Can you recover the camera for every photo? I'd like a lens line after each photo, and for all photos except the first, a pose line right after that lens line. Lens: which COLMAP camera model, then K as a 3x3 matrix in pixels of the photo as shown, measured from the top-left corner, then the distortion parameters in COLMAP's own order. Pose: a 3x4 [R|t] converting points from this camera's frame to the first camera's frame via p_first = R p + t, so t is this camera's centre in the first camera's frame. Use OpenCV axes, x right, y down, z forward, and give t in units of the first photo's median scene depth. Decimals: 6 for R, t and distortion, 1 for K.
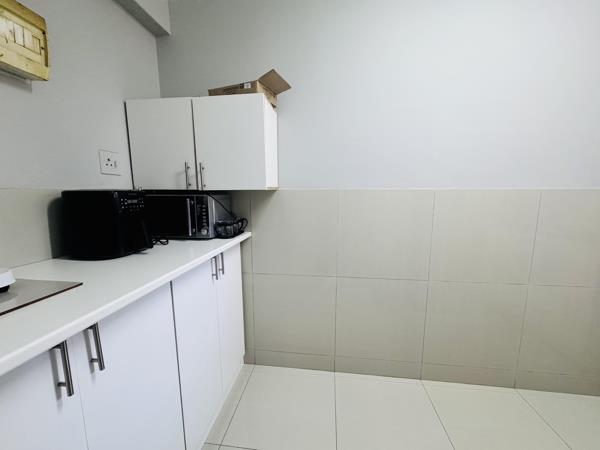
lens RADIAL K [[245.8, 0, 300.0], [0, 245.8, 225.0], [0, 0, 1]] dist [-0.000153, -0.000113]
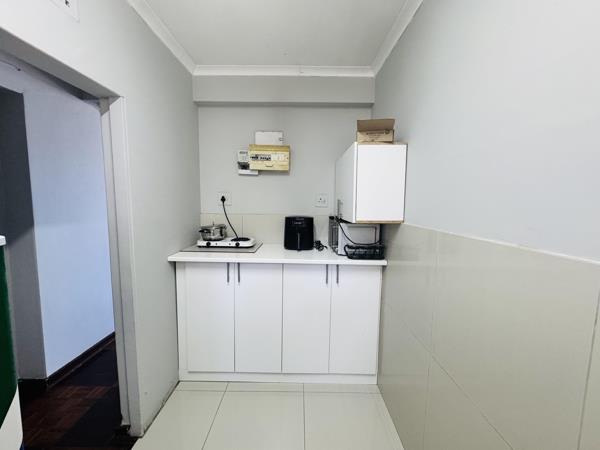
lens RADIAL K [[245.8, 0, 300.0], [0, 245.8, 225.0], [0, 0, 1]] dist [-0.000153, -0.000113]
pose [[0.120604, 0.096559, -0.987993, 0.959341], [-0.167633, 0.982946, 0.075603, -0.171667], [0.978445, 0.156502, 0.134734, 0.574739]]
